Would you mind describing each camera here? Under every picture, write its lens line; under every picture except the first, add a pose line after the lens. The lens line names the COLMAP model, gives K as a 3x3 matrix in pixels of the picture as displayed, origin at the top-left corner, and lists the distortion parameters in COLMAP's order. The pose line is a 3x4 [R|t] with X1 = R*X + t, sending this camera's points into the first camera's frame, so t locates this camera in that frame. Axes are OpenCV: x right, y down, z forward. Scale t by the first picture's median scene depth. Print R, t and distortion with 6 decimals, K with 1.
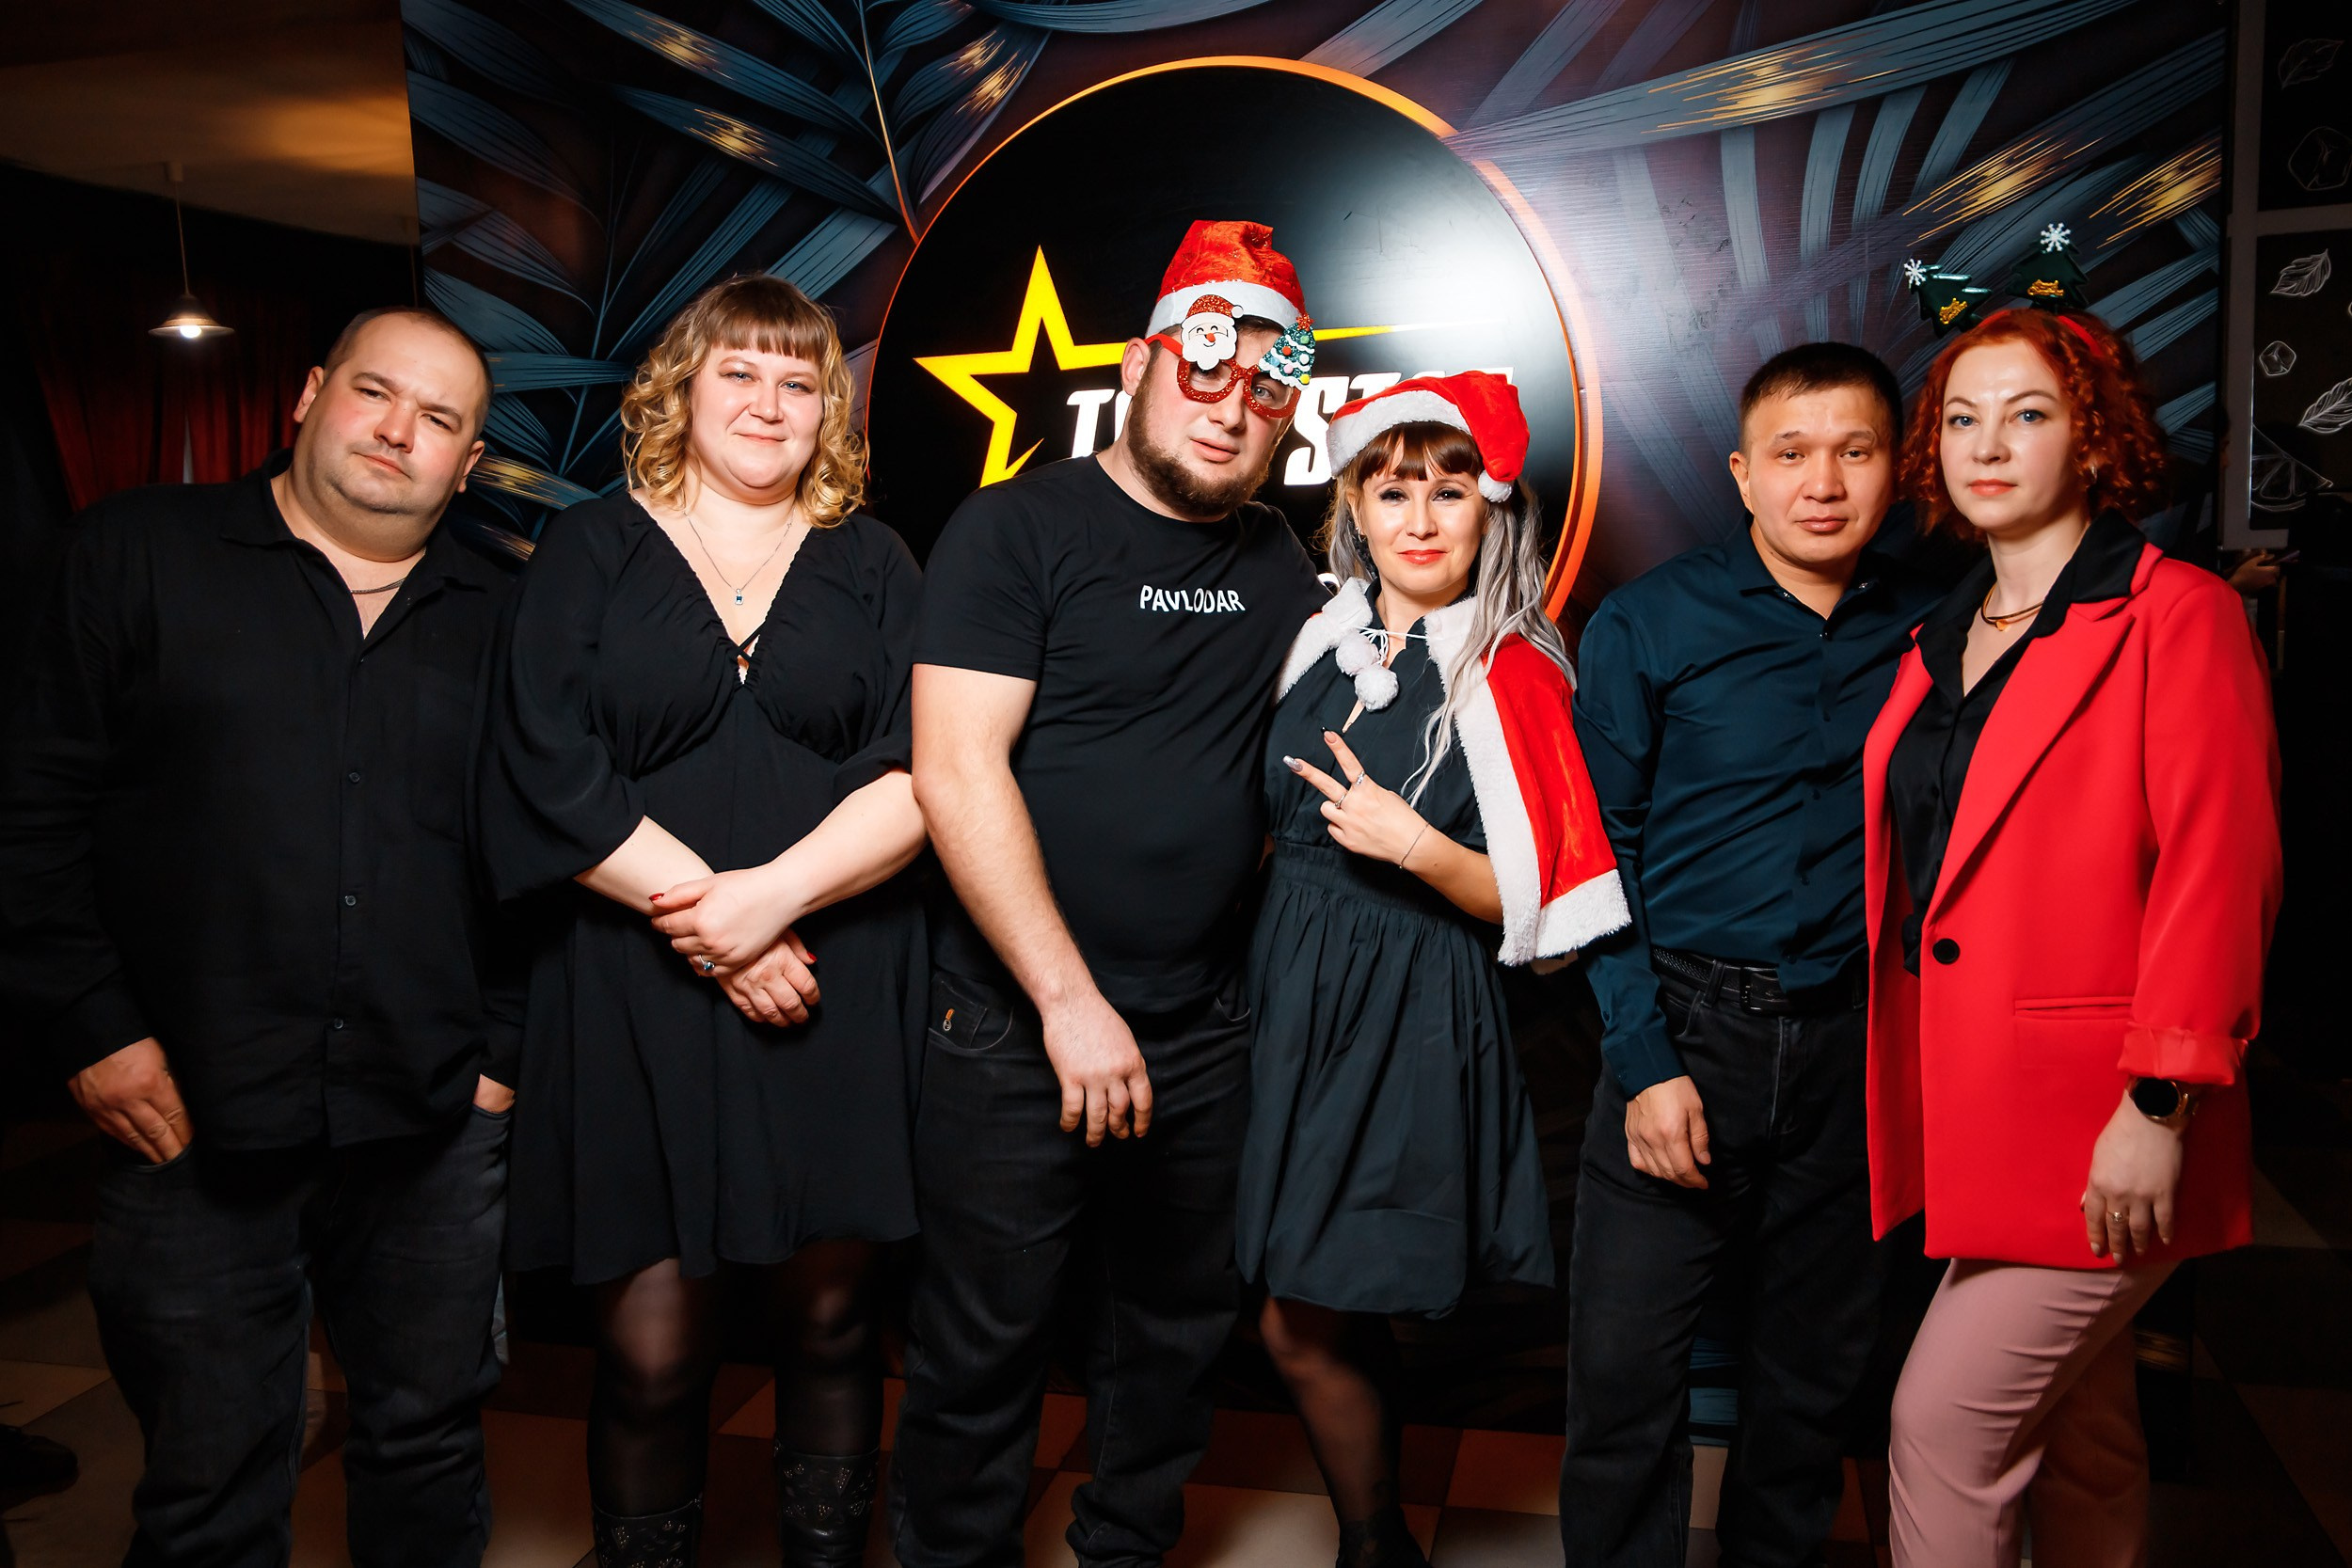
lens RADIAL K [[2067.0, 0, 1189.6], [0, 2067.0, 769.7], [0, 0, 1]] dist [-0.051360, 0.106998]
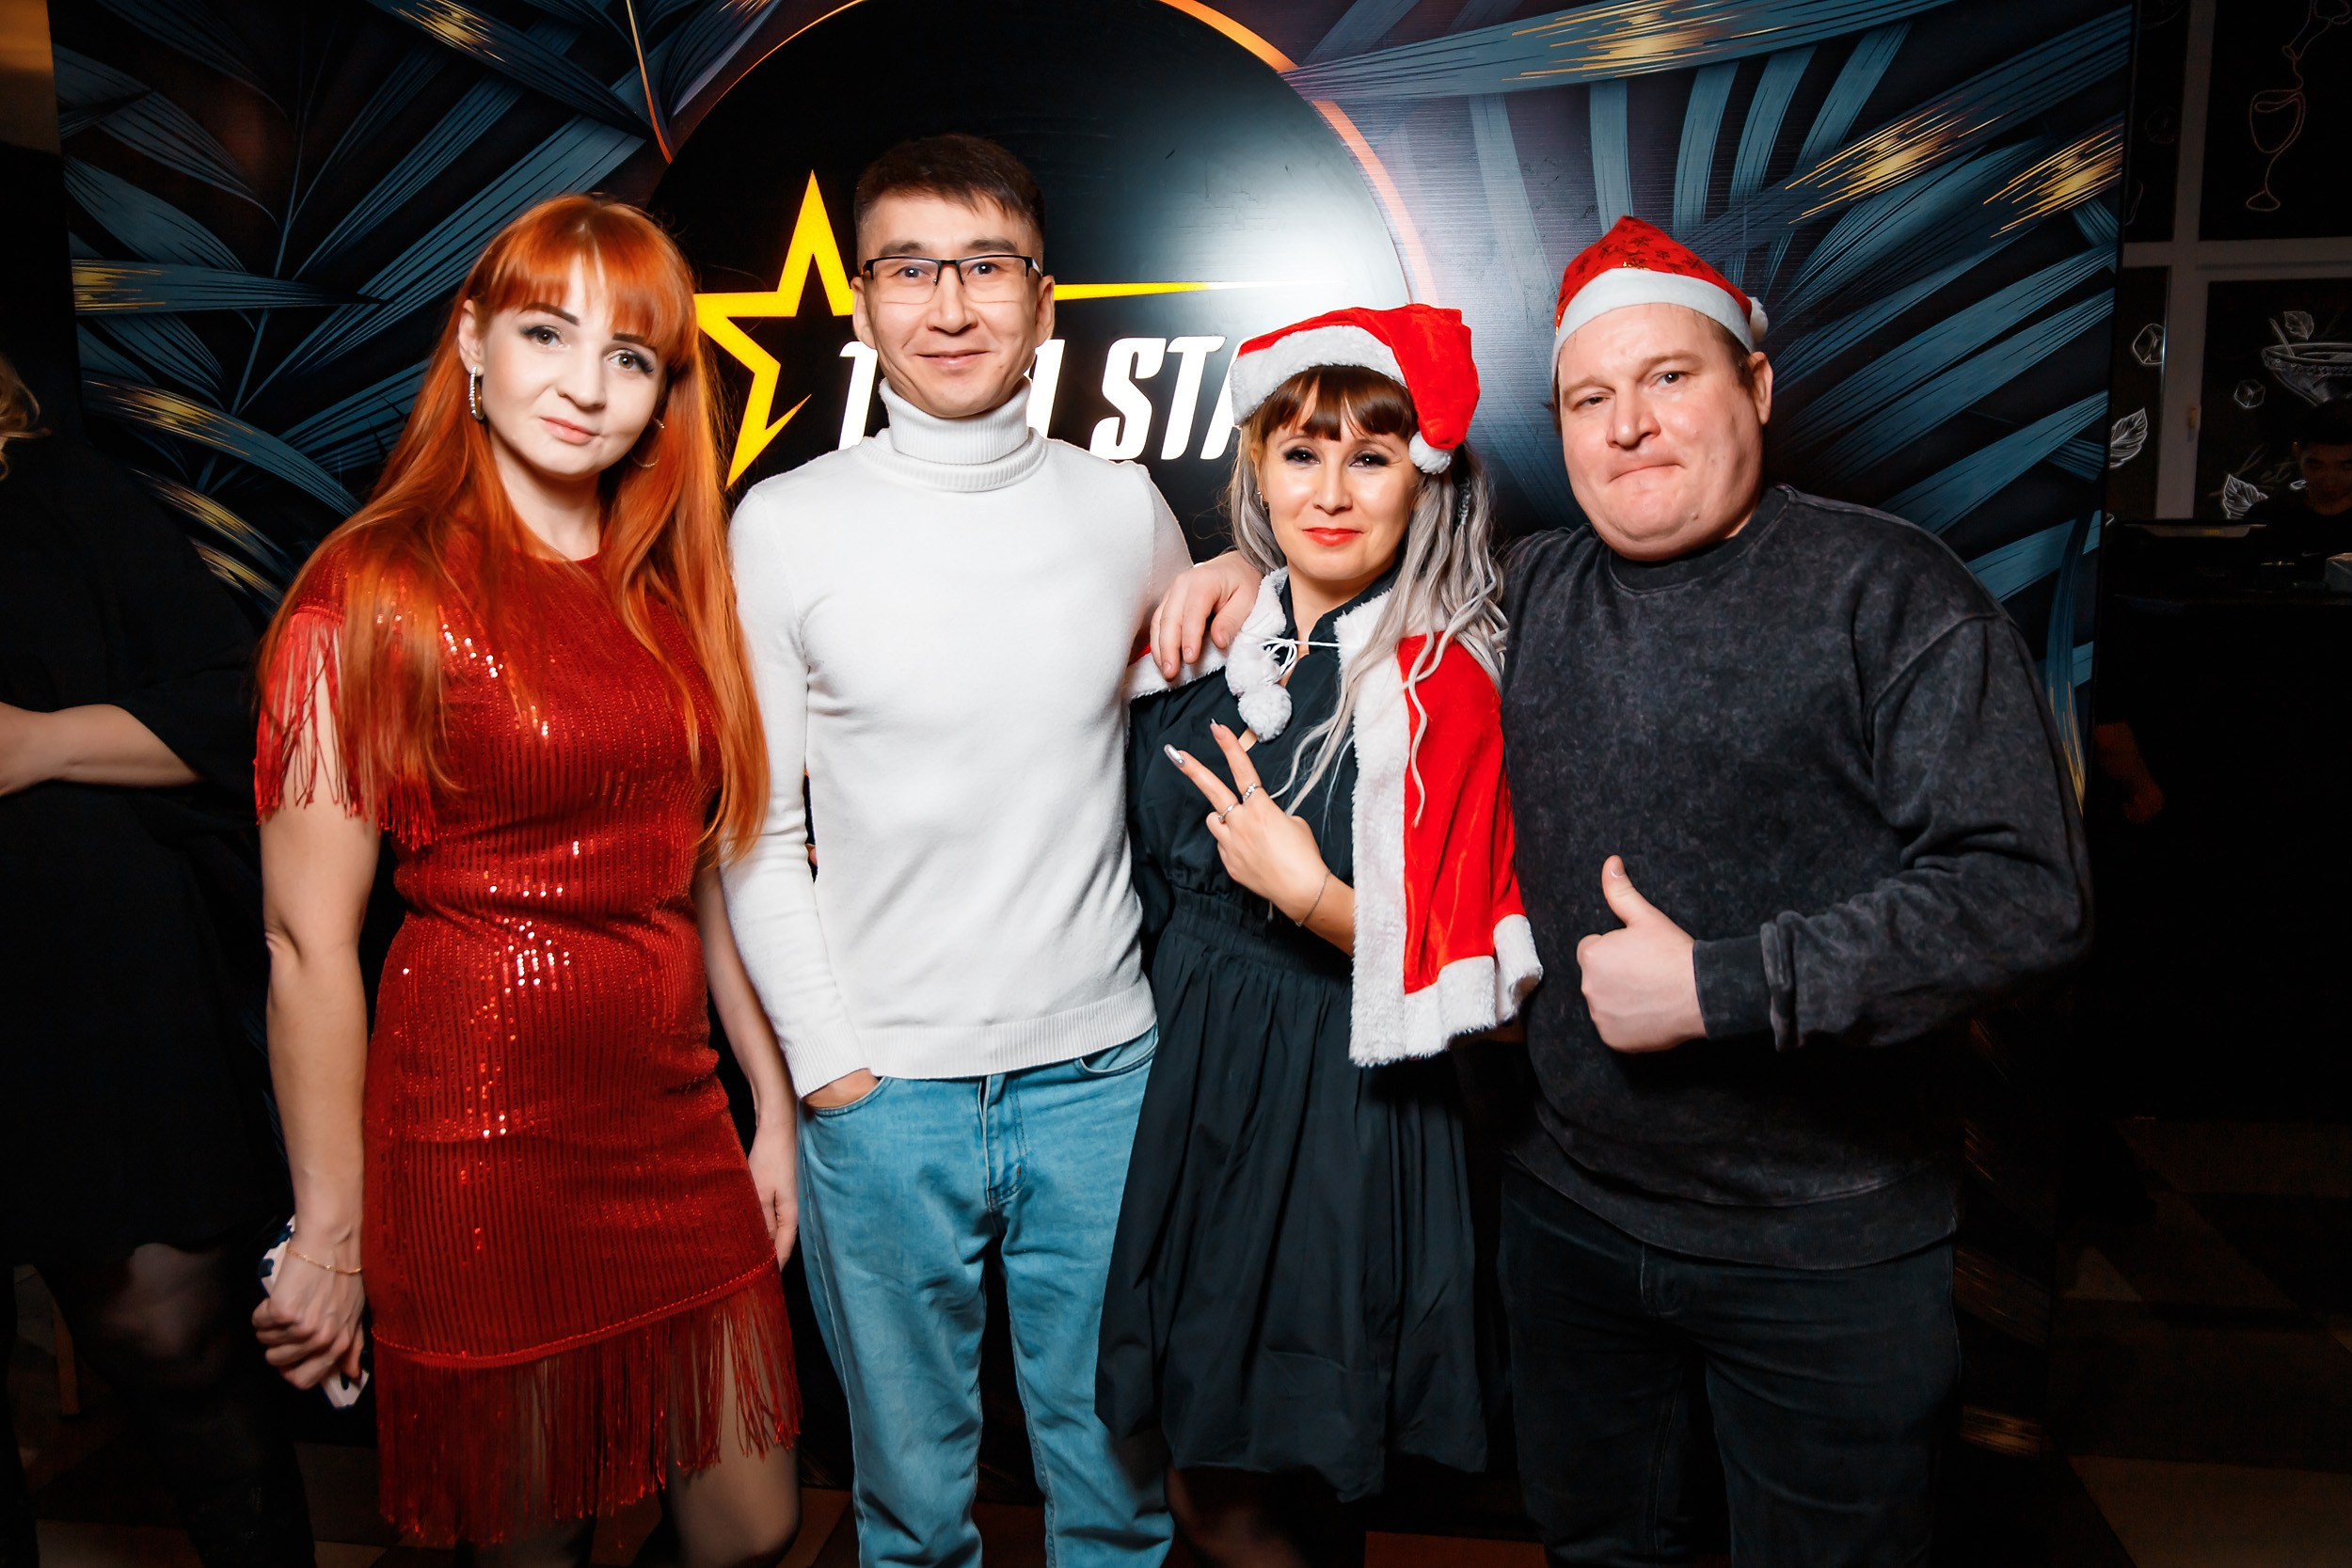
lens RADIAL K [[2067.0, 0, 1178.1], [0, 2067.0, 788.7], [0, 0, 1]] dist [-0.051360, 0.106998]
pose [[0.992799, 0.025370, 0.117078, -0.015569], [-0.026907, 0.999571, 0.011566, -0.009332], [-0.116734, -0.014633, 0.993055, 0.123057]]
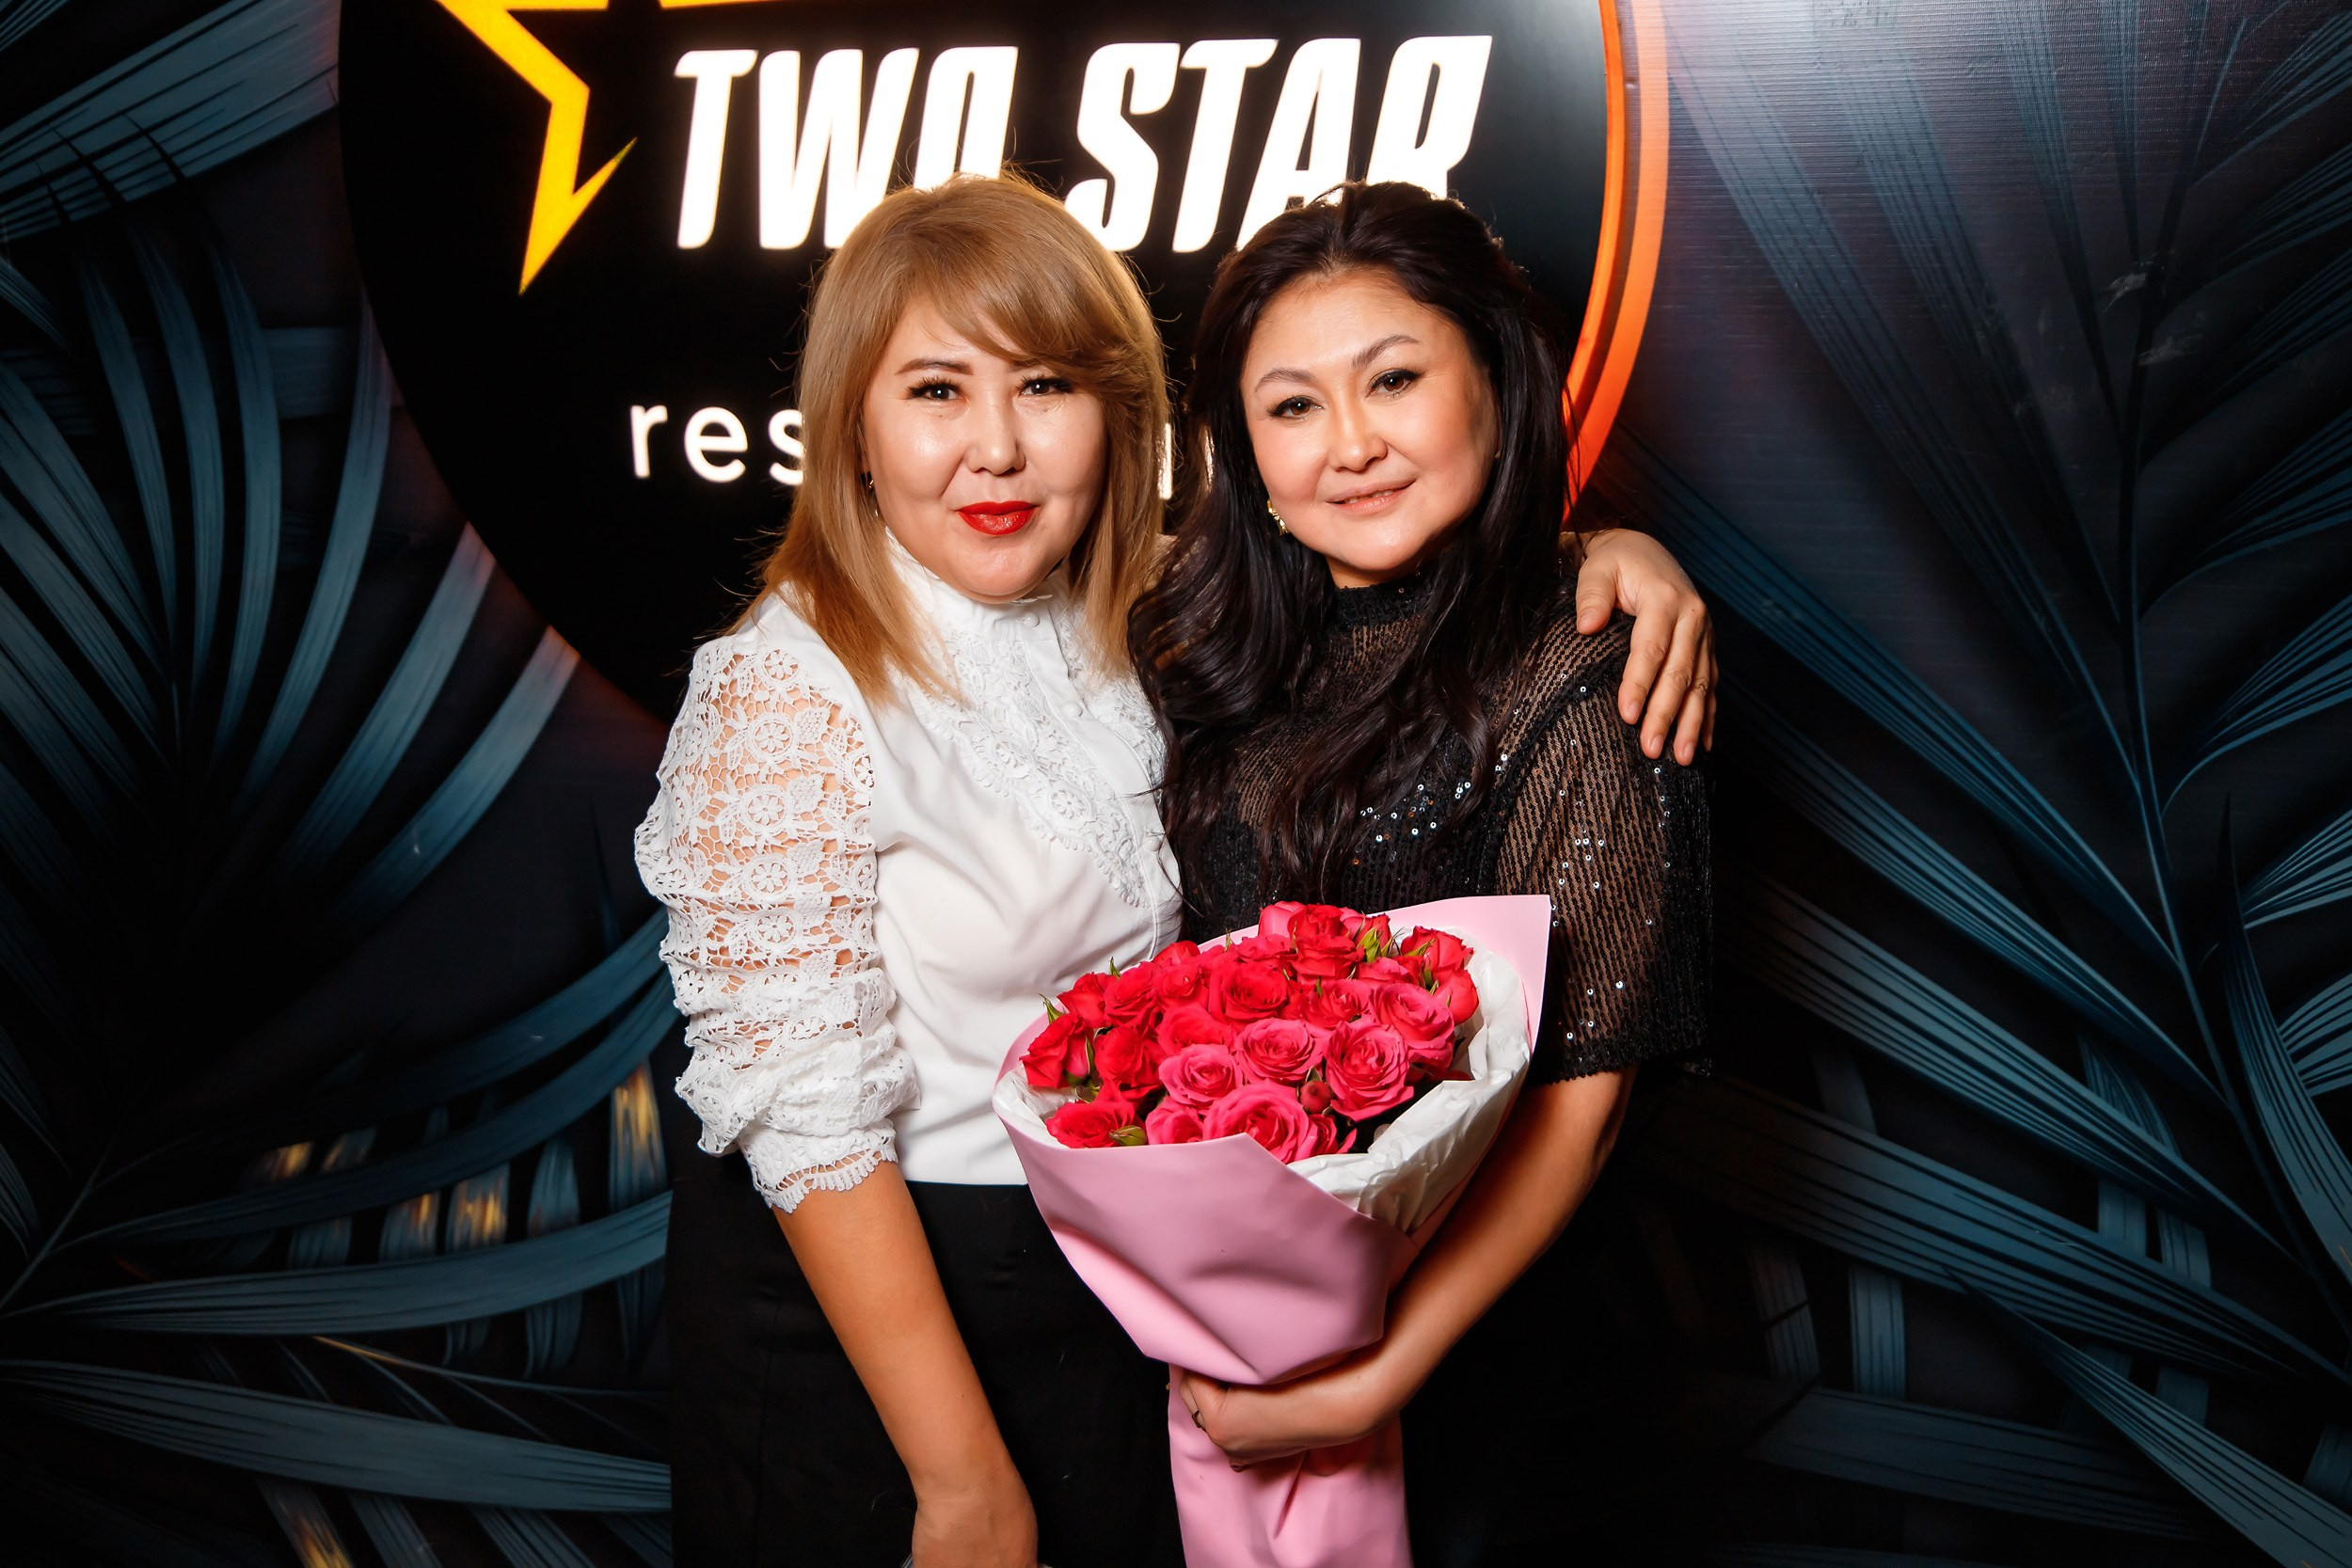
lens RADIAL K [[2596.7, 0, 1153.4], [0, 2596.7, 791.2], [0, 0, 1]] dist [0.057279, 0.000000]
pose [[0.995216, 0.049729, -0.084091, 0.134171], [-0.036112, 0.987045, 0.156328, -0.106704], [0.090775, -0.152543, 0.984119, 0.321967]]
